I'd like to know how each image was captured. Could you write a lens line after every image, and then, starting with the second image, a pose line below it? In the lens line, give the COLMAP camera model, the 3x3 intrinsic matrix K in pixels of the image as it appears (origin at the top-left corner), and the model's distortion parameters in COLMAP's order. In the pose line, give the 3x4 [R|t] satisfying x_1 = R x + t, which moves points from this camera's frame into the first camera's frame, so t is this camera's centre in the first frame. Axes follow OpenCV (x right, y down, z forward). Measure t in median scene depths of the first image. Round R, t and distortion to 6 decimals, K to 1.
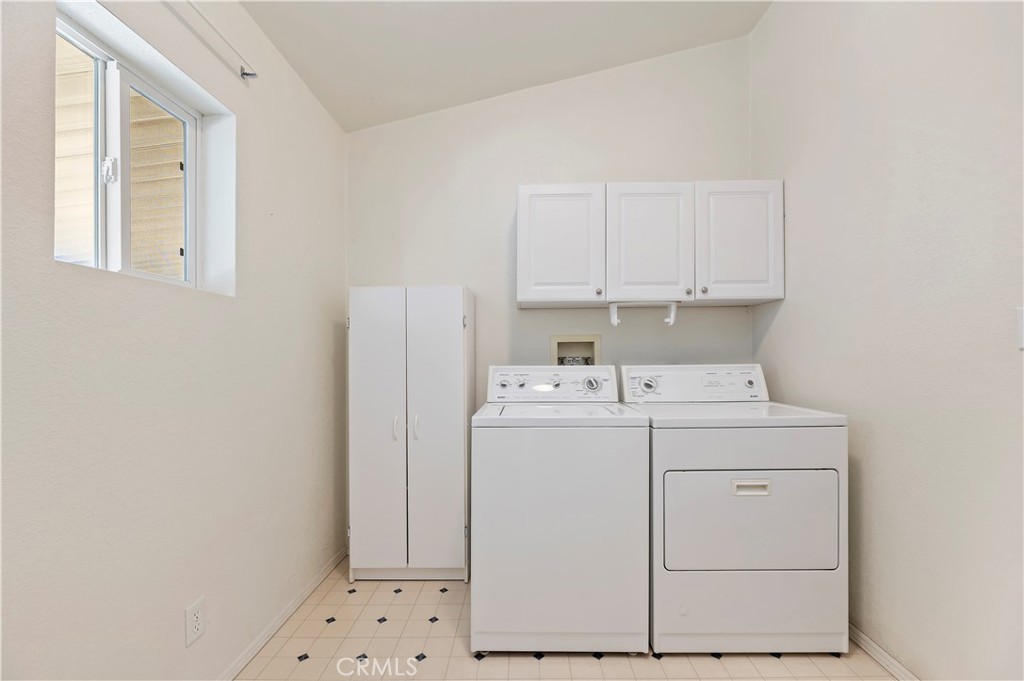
lens RADIAL K [[430.4, 0, 513.8], [0, 430.4, 351.8], [0, 0, 1]] dist [0.001988, 0.000107]
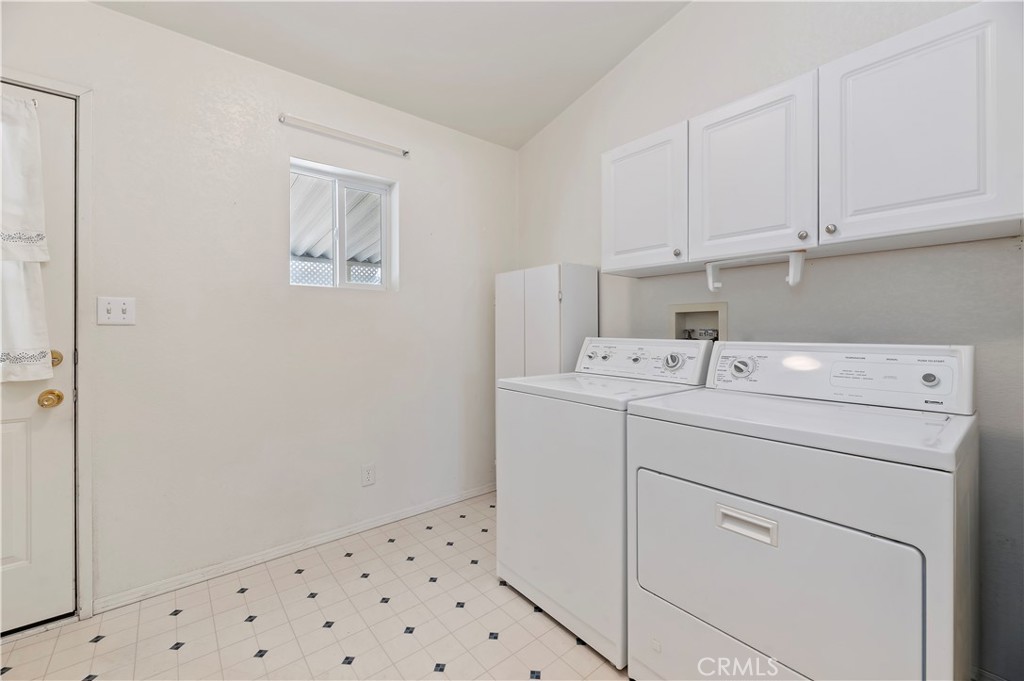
lens RADIAL K [[423.6, 0, 508.5], [0, 423.6, 324.4], [0, 0, 1]] dist [-0.000378, 0.000003]
pose [[0.632595, 0.001497, -0.774482, 0.622572], [-0.001341, 0.999999, 0.000839, 0.001072], [0.774482, 0.000508, 0.632596, 0.213166]]
